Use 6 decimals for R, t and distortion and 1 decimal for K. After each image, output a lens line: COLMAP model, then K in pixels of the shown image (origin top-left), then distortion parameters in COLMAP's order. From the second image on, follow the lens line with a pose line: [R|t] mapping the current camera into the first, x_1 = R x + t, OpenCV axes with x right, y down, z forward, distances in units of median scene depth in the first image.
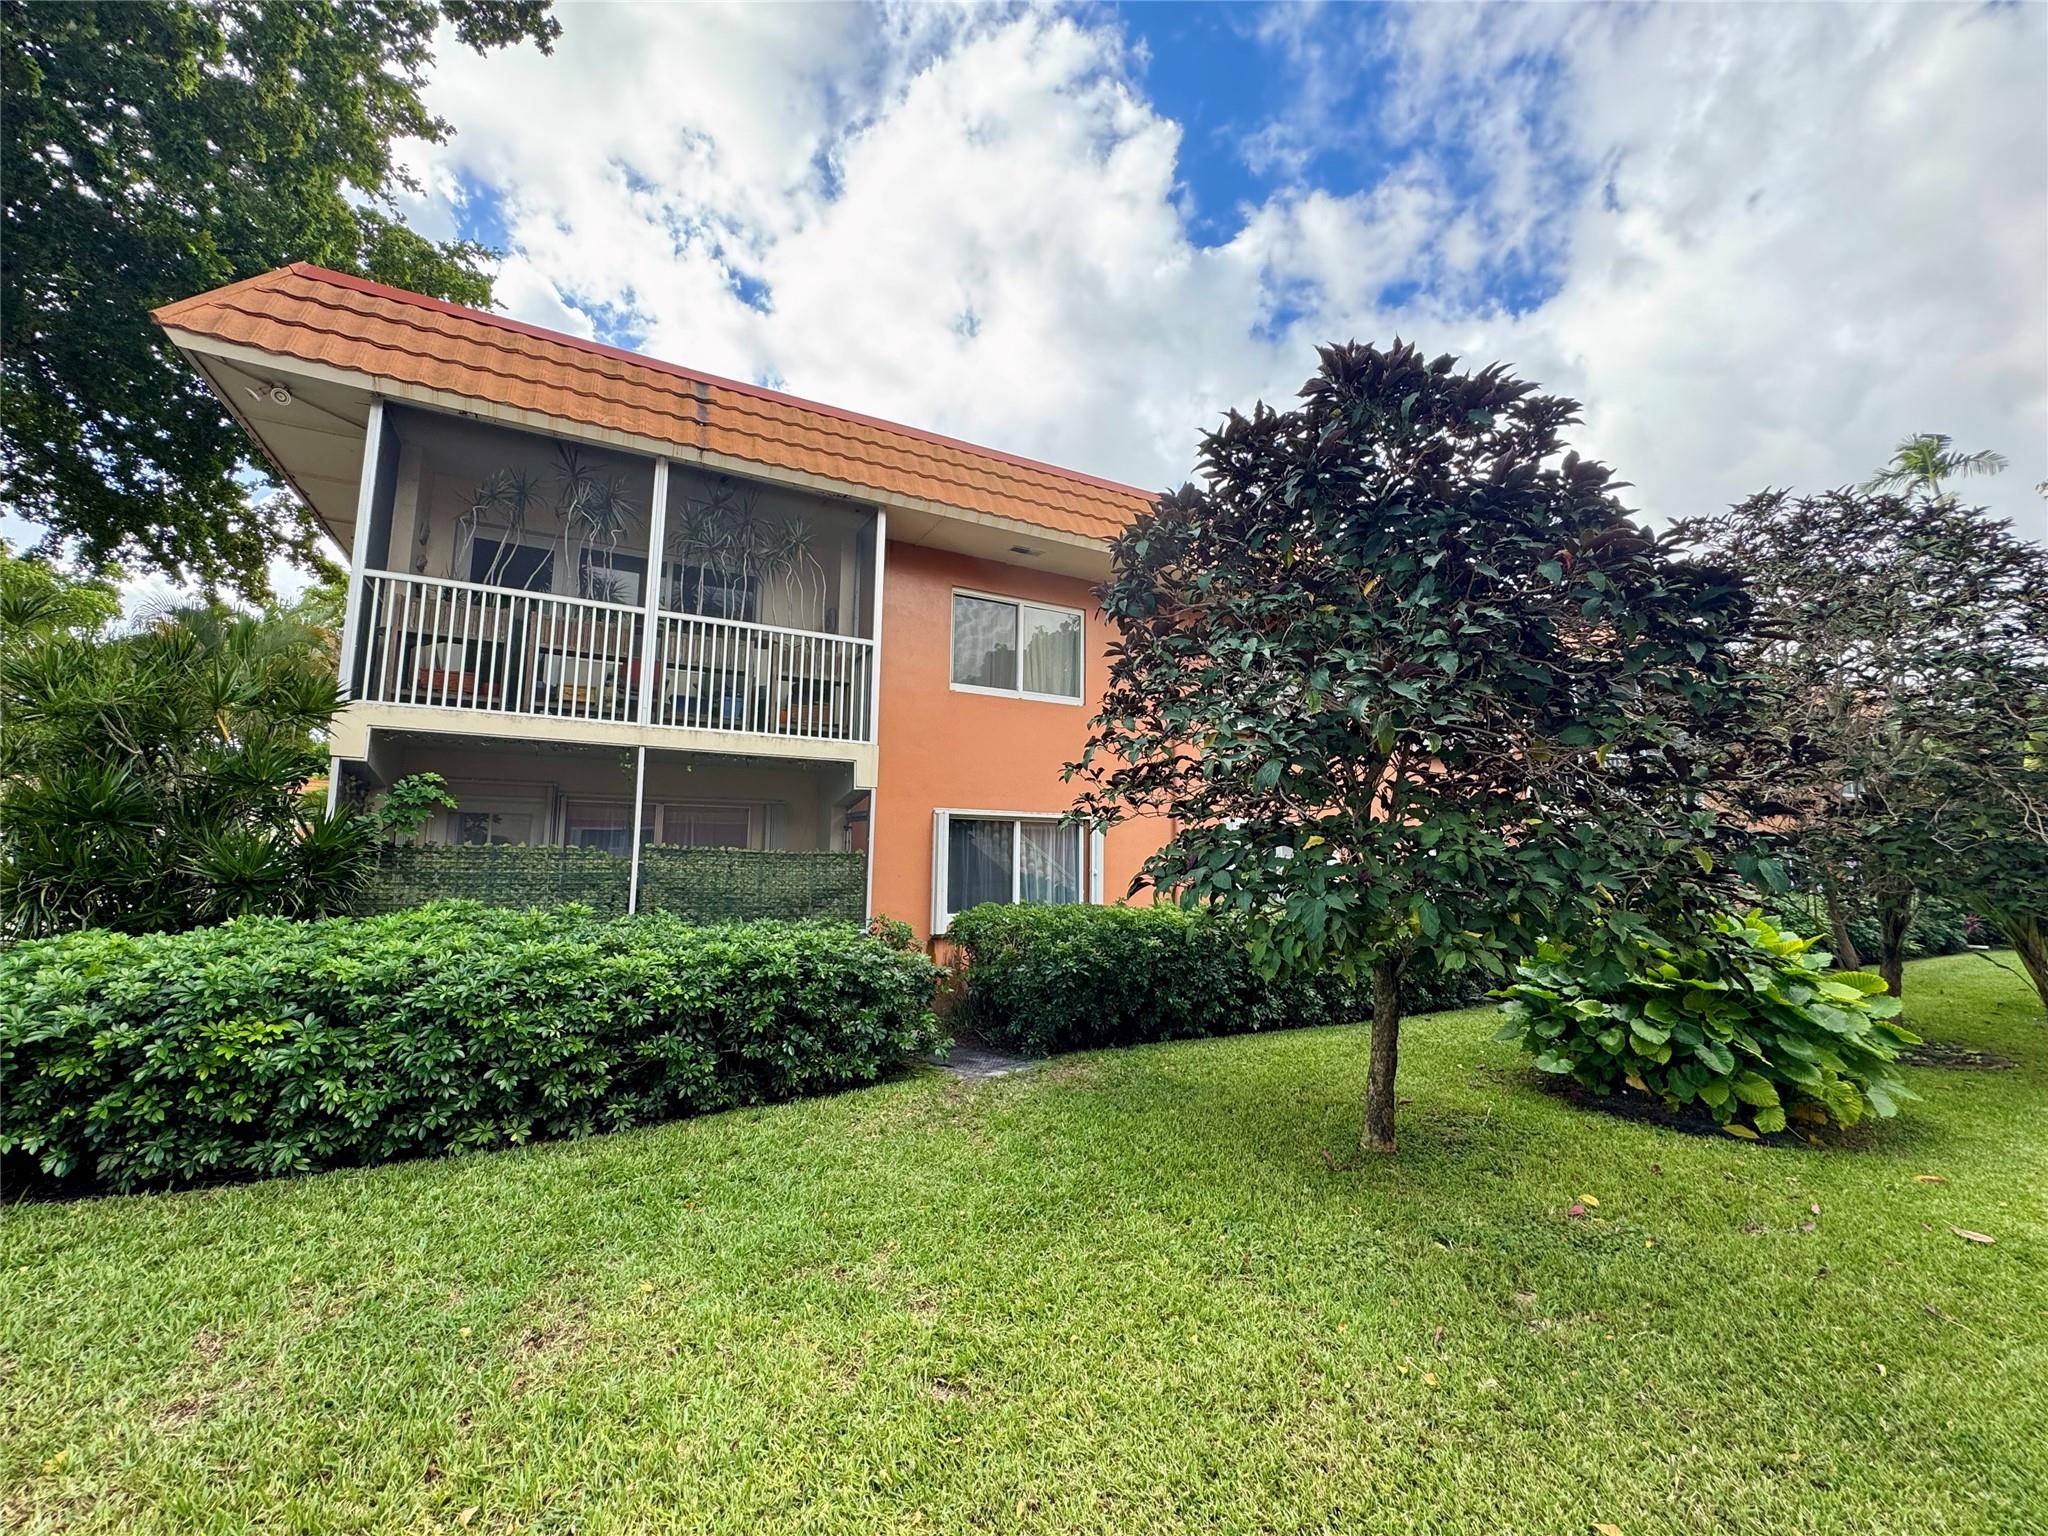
lens RADIAL K [[820.7, 0, 1026.8], [0, 820.7, 765.7], [0, 0, 1]] dist [-0.002064, 0.000343]
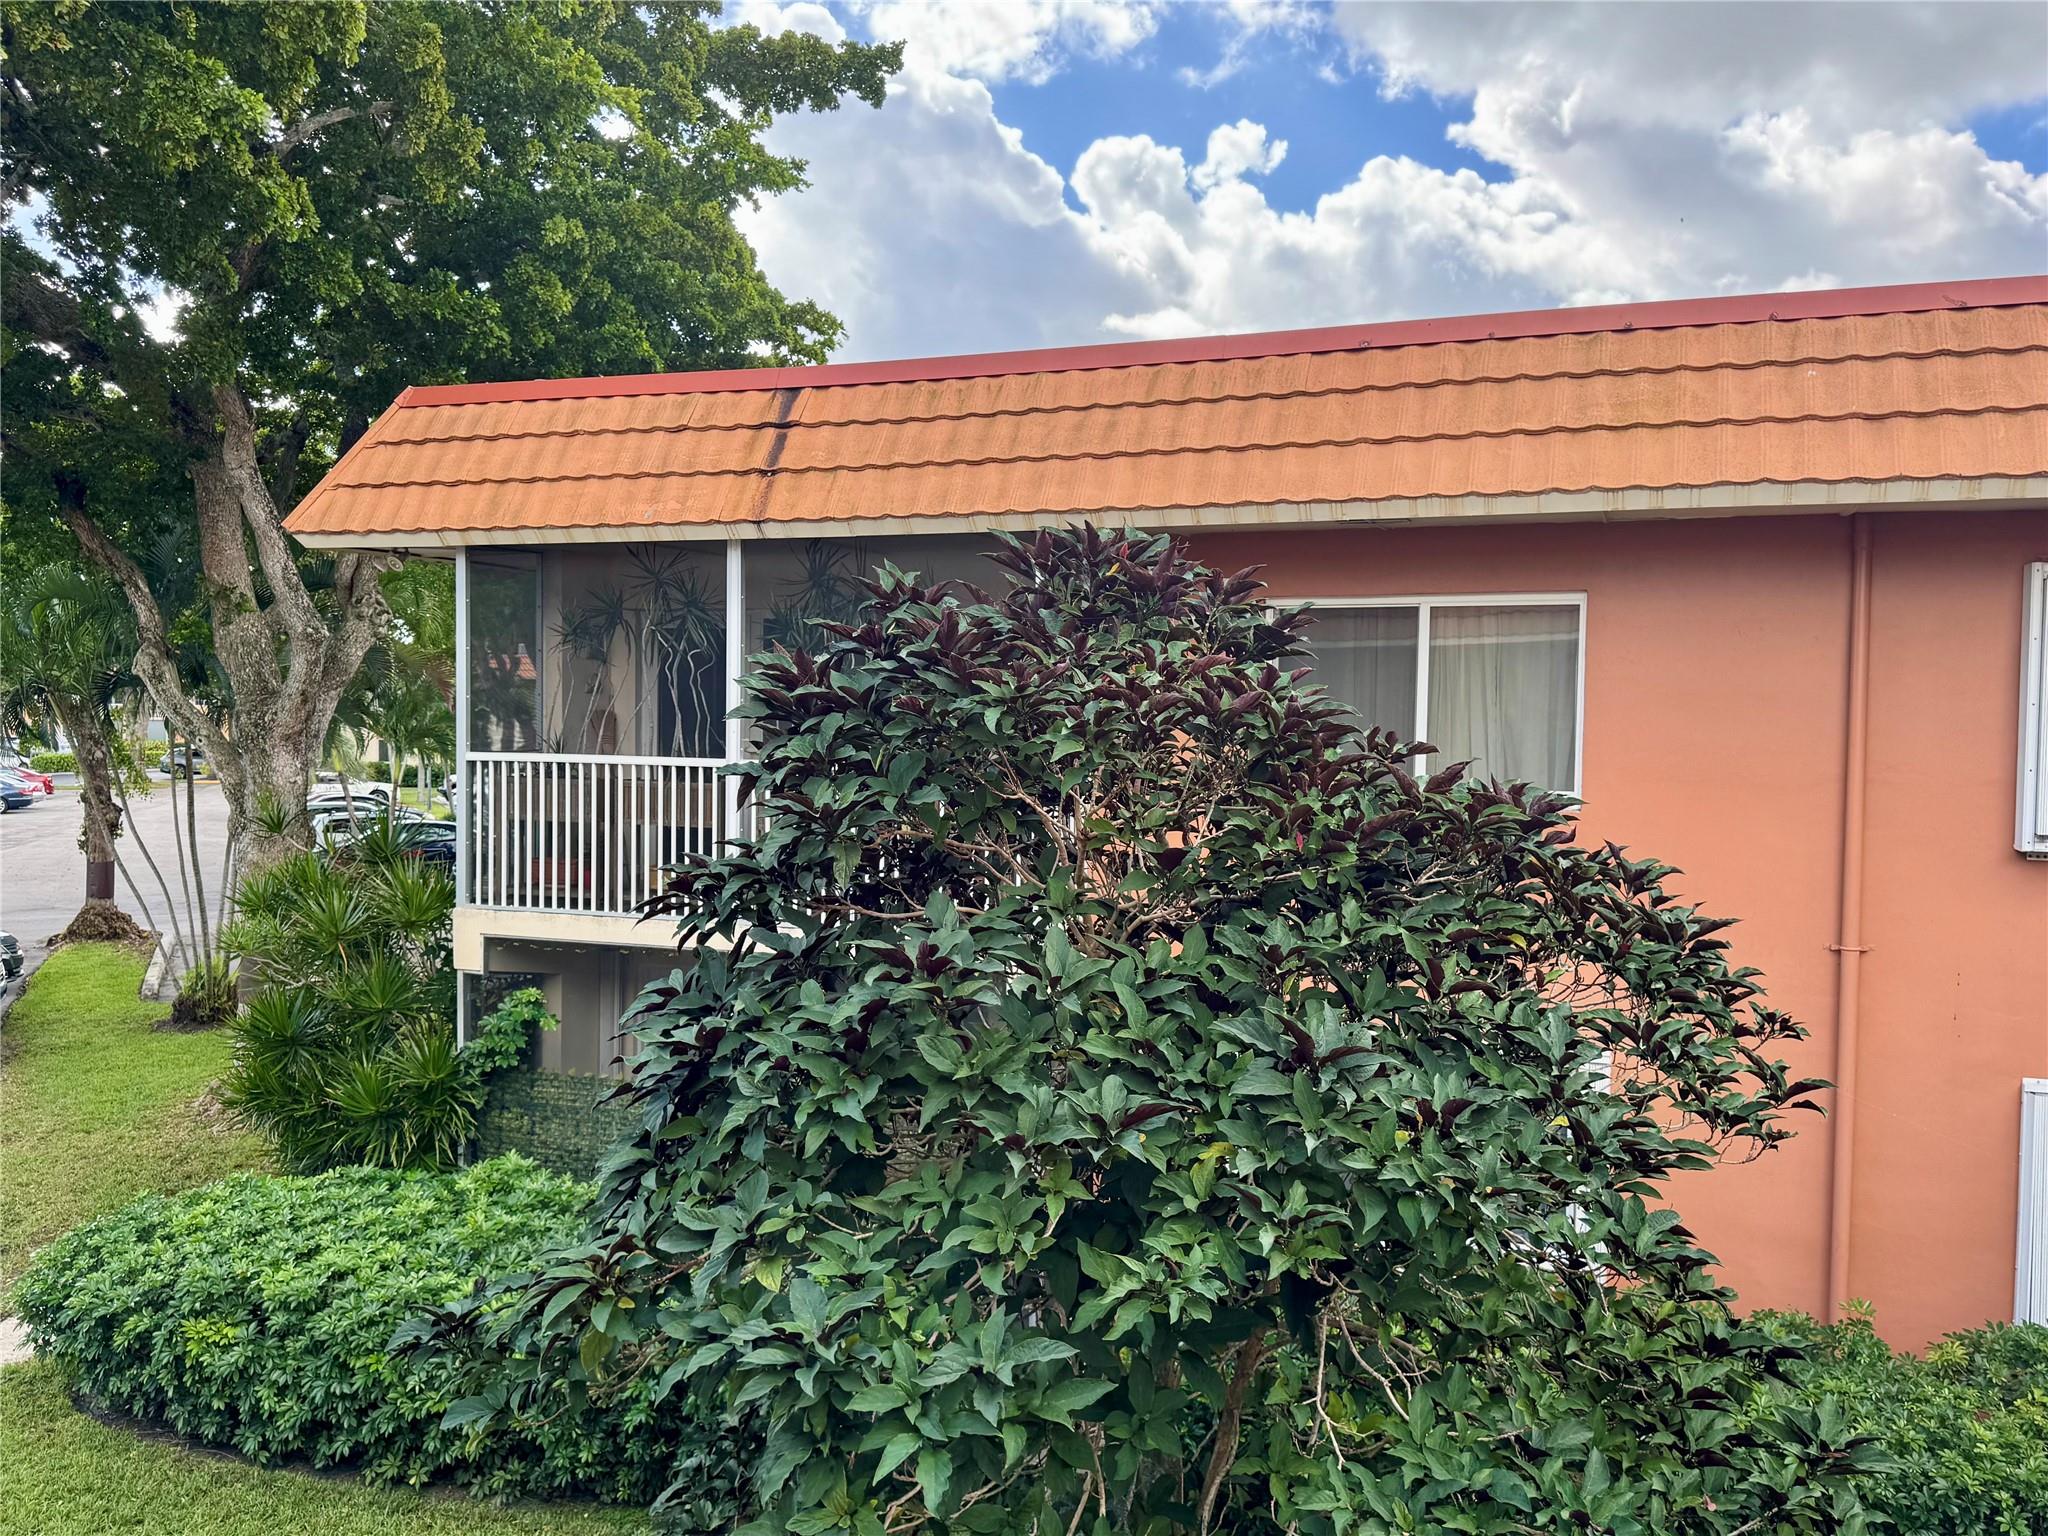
lens RADIAL K [[1689.9, 0, 1024.0], [0, 1689.9, 768.0], [0, 0, 1]] dist [0.102427, -0.172431]
pose [[0.664977, 0.024412, -0.746465, 1.150606], [0.085324, 0.990439, 0.108400, -0.452611], [0.741974, -0.135775, 0.656536, 0.305095]]
